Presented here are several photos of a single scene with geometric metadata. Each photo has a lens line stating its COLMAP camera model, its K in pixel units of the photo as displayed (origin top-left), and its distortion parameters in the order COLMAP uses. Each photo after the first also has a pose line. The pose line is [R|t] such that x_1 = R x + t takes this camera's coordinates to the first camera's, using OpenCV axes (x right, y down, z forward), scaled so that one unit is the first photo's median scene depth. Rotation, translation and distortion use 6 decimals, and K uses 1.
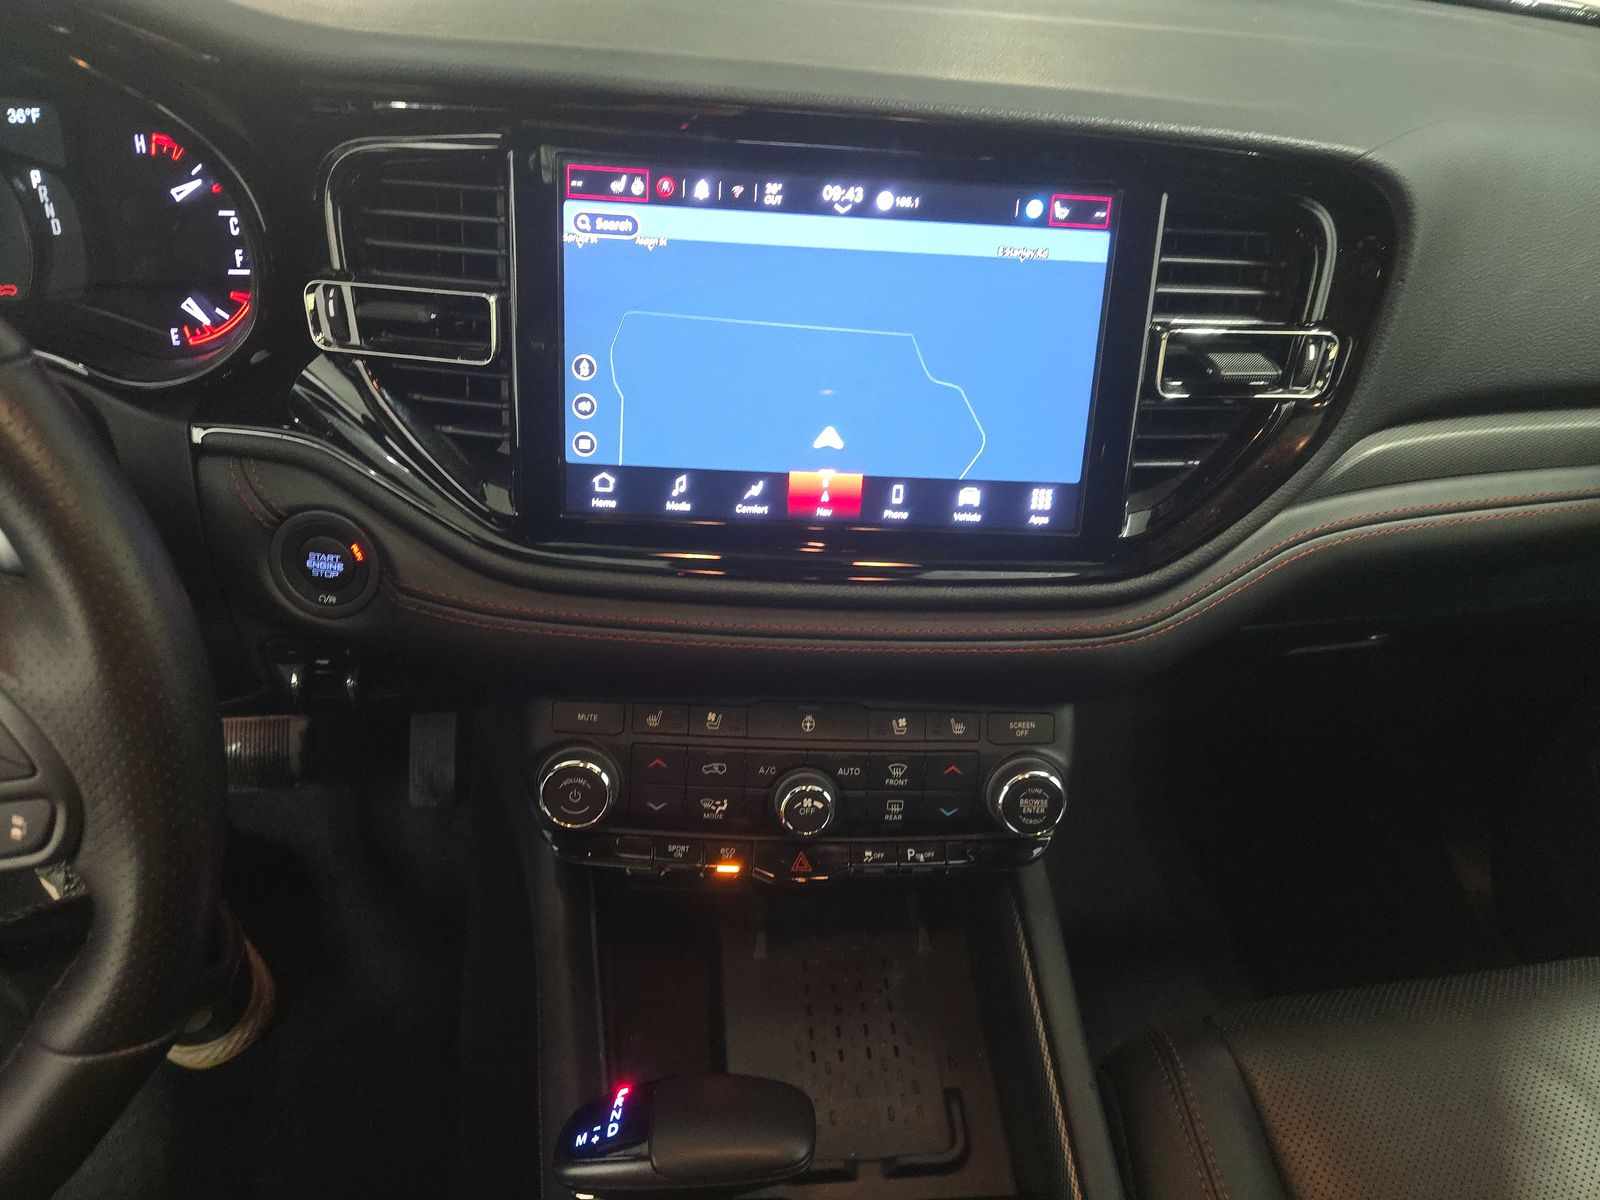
lens RADIAL K [[1080.0, 0, 800.0], [0, 1080.0, 600.0], [0, 0, 1]] dist [-0.015136, -0.002762]
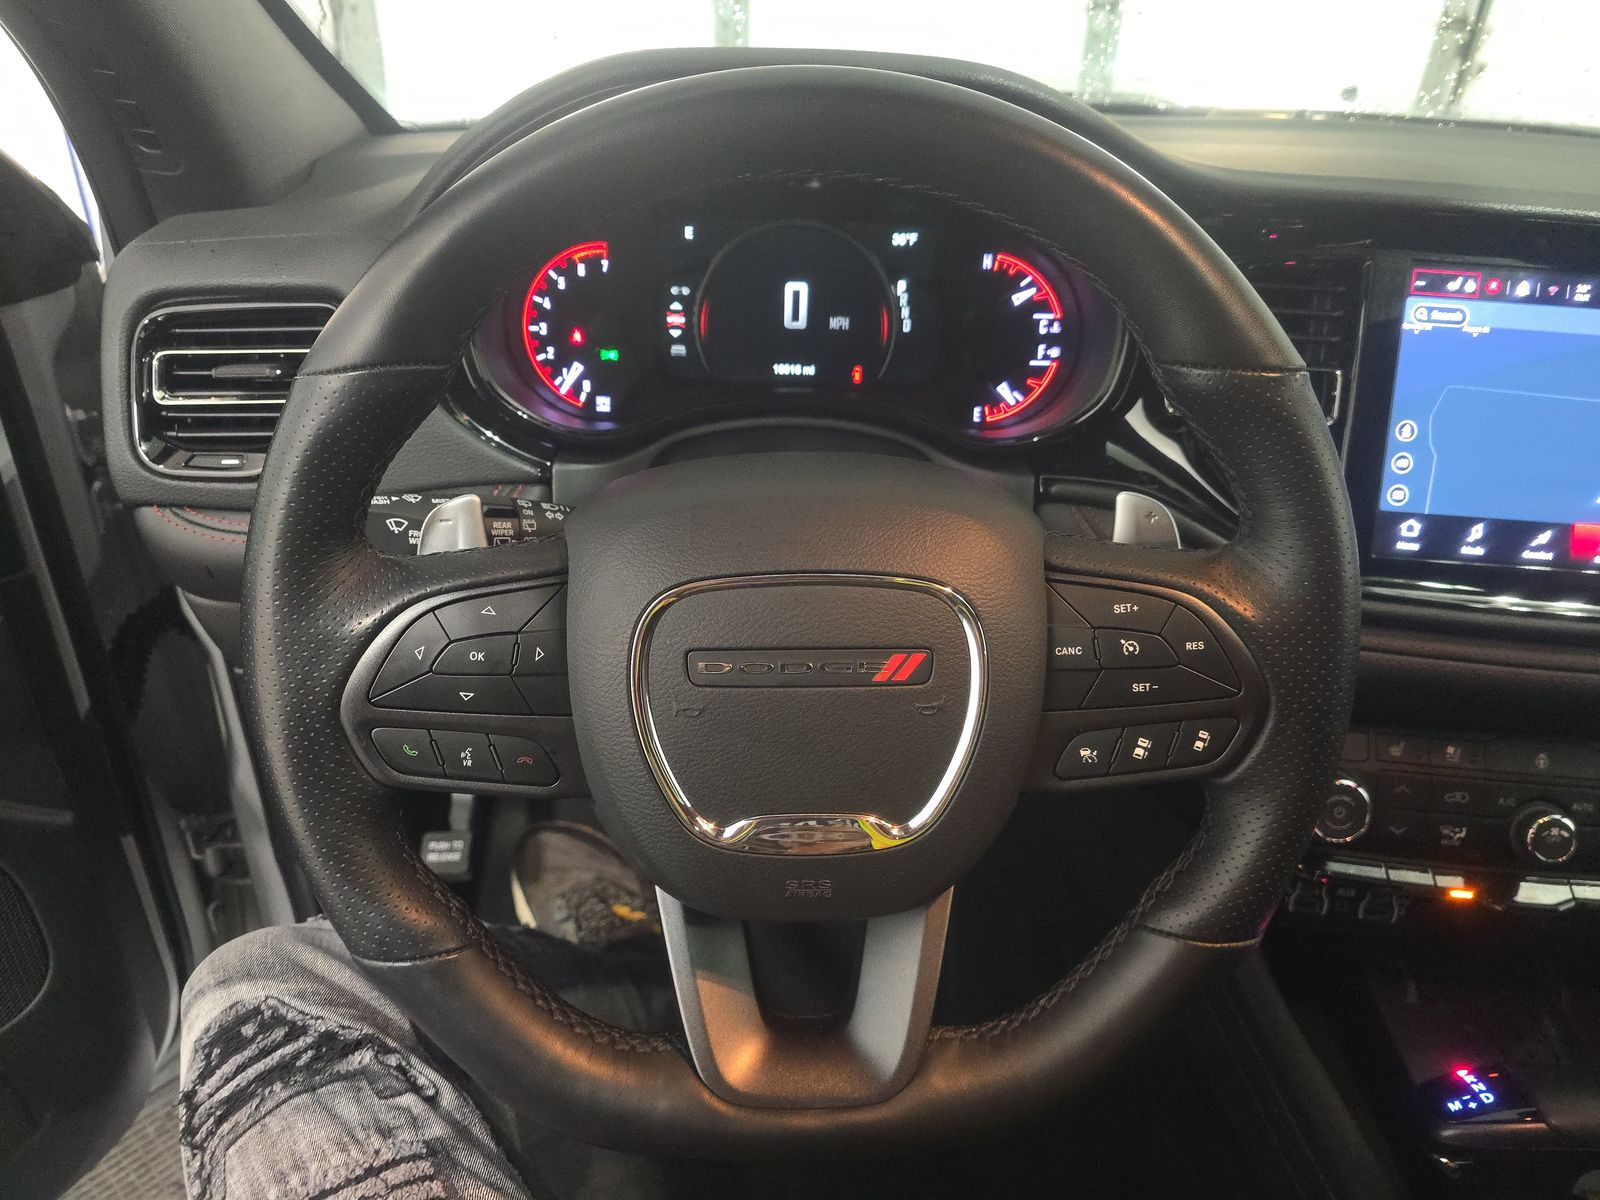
lens RADIAL K [[1080.0, 0, 800.0], [0, 1080.0, 600.0], [0, 0, 1]] dist [-0.015136, -0.002762]
pose [[0.991358, 0.032048, -0.127206, -0.687866], [-0.053148, 0.984671, -0.166127, 0.197627], [0.119932, 0.171453, 0.977865, -0.210378]]
